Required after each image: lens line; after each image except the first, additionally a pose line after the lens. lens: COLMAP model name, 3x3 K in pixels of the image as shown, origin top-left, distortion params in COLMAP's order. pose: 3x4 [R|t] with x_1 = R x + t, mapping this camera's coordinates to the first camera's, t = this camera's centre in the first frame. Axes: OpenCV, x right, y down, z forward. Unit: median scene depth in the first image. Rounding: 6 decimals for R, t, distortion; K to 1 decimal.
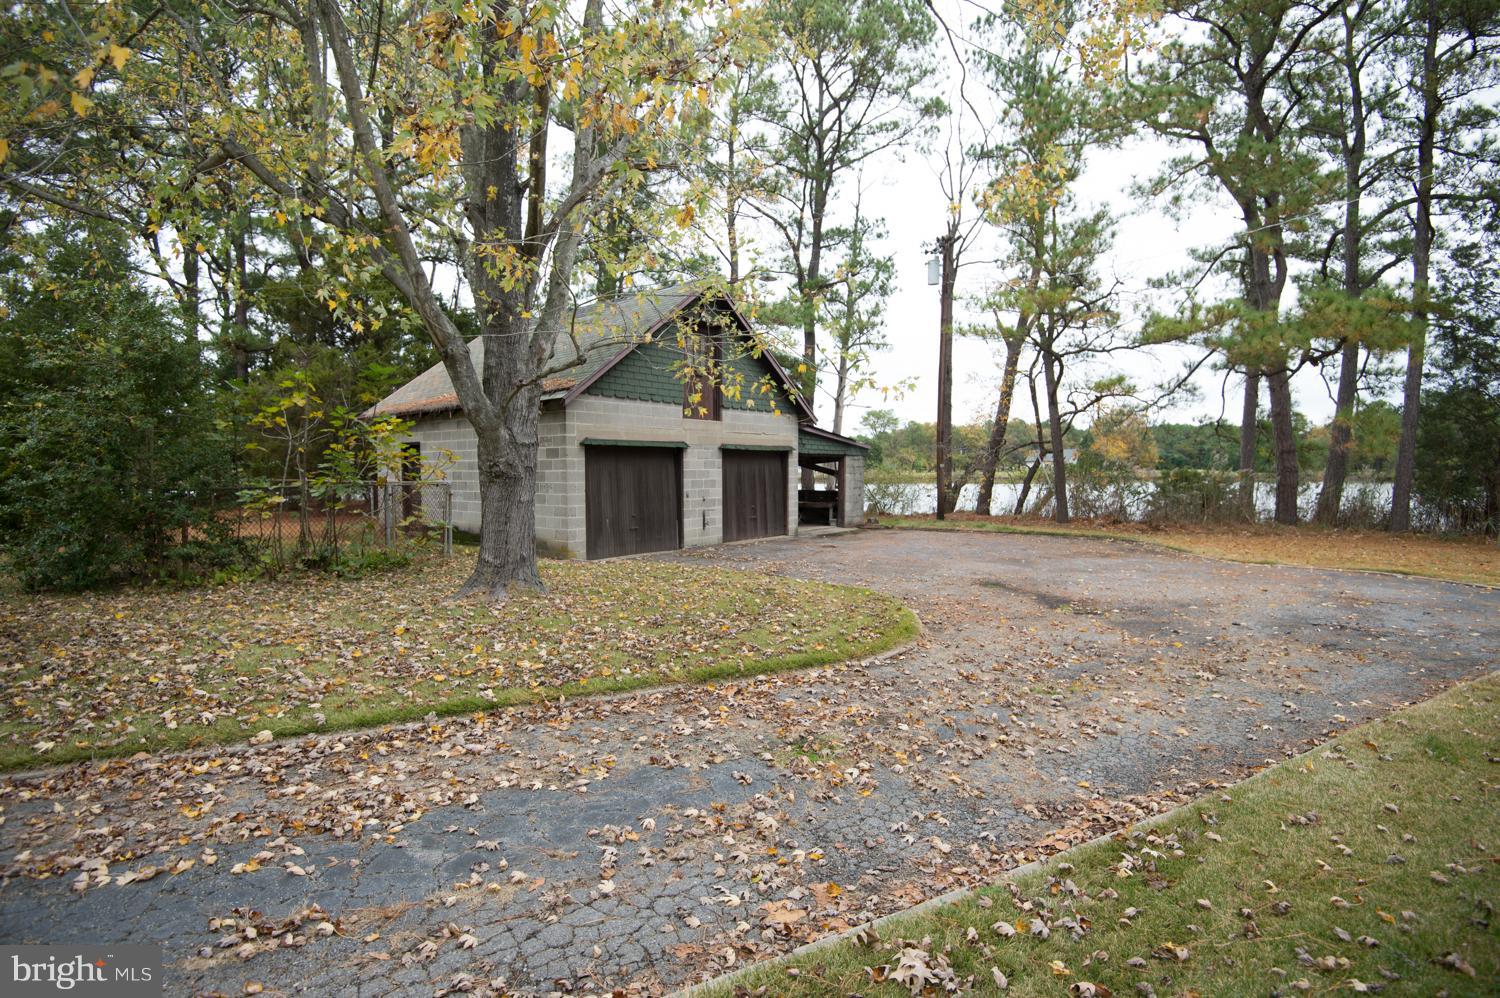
lens RADIAL K [[680.1, 0, 749.3], [0, 680.1, 493.8], [0, 0, 1]] dist [0.036251, -0.023306]
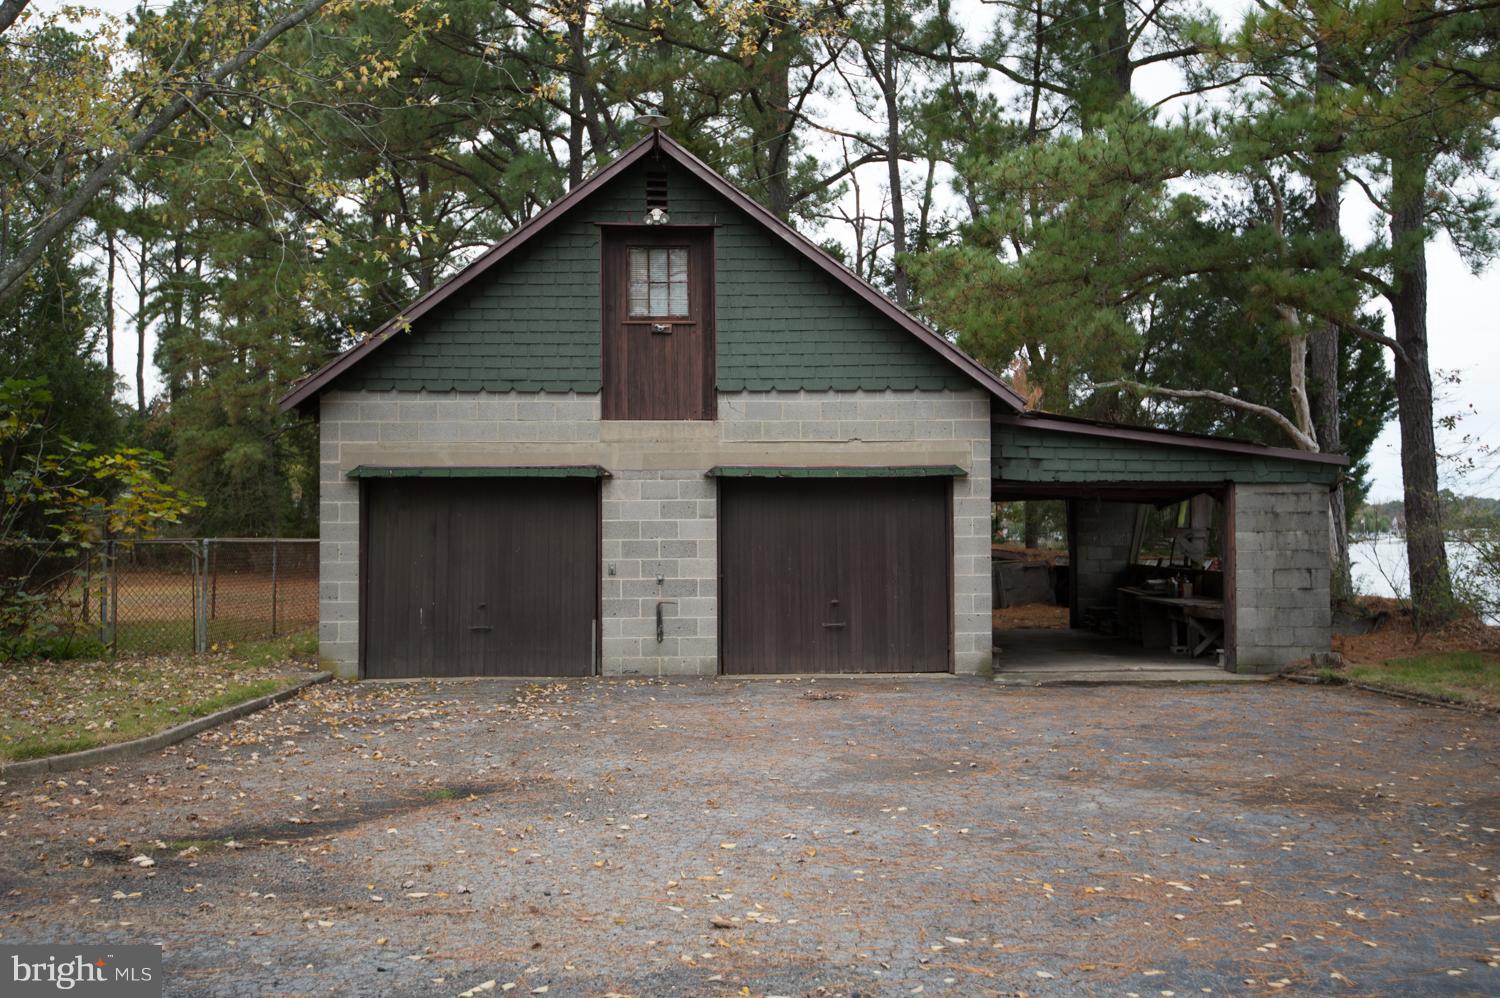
lens RADIAL K [[680.1, 0, 749.3], [0, 680.1, 493.8], [0, 0, 1]] dist [0.036251, -0.023306]
pose [[0.643420, -0.006939, -0.765482, 0.346300], [-0.028110, 0.999070, -0.032684, -0.039428], [0.764997, 0.042547, 0.642627, 0.712042]]
